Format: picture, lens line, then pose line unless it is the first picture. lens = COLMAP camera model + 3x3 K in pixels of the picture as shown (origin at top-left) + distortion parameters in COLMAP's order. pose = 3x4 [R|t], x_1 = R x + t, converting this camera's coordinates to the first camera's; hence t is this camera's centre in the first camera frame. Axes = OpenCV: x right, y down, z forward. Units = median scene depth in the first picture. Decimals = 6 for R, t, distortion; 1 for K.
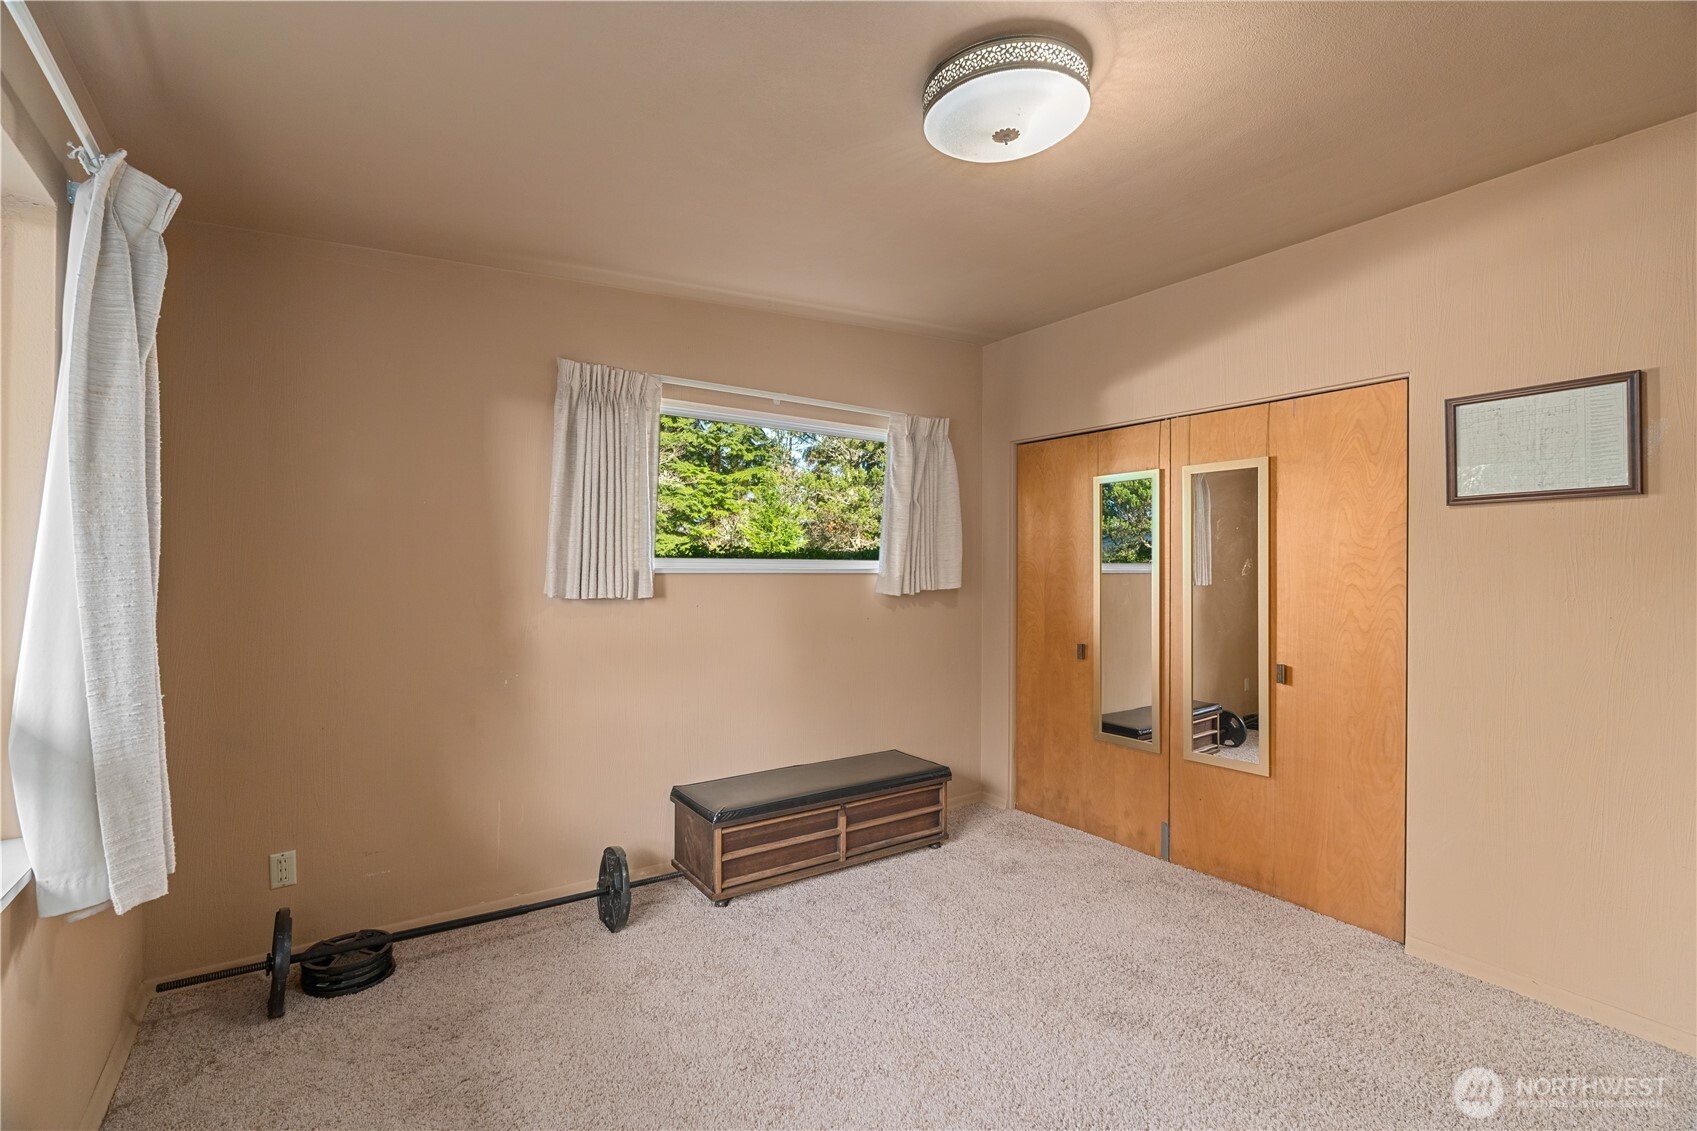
lens RADIAL K [[761.9, 0, 845.1], [0, 761.9, 566.4], [0, 0, 1]] dist [-0.009416, 0.003131]
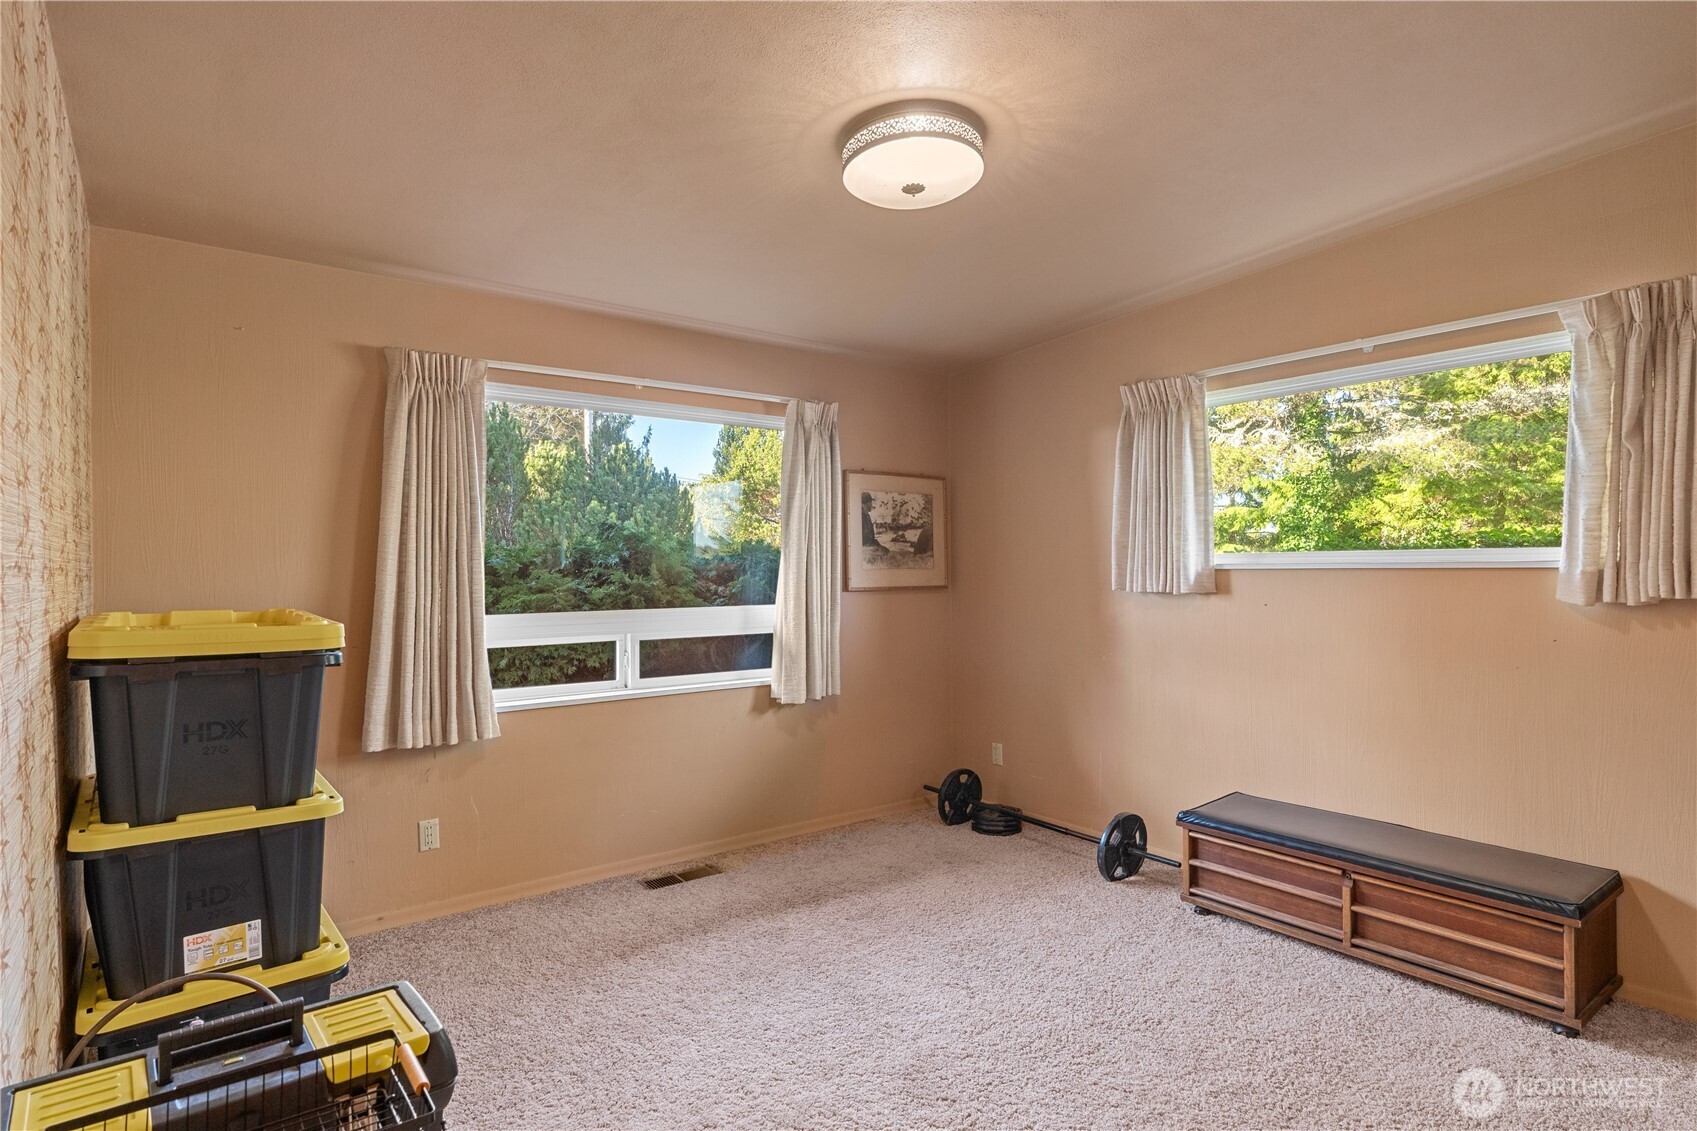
lens RADIAL K [[885.6, 0, 845.3], [0, 885.6, 573.5], [0, 0, 1]] dist [-0.004359, 0.003275]
pose [[0.035216, 0.001241, -0.999379, 0.917728], [0.010590, 0.999943, 0.001615, 0.007929], [0.999324, -0.010640, 0.035201, 0.499546]]
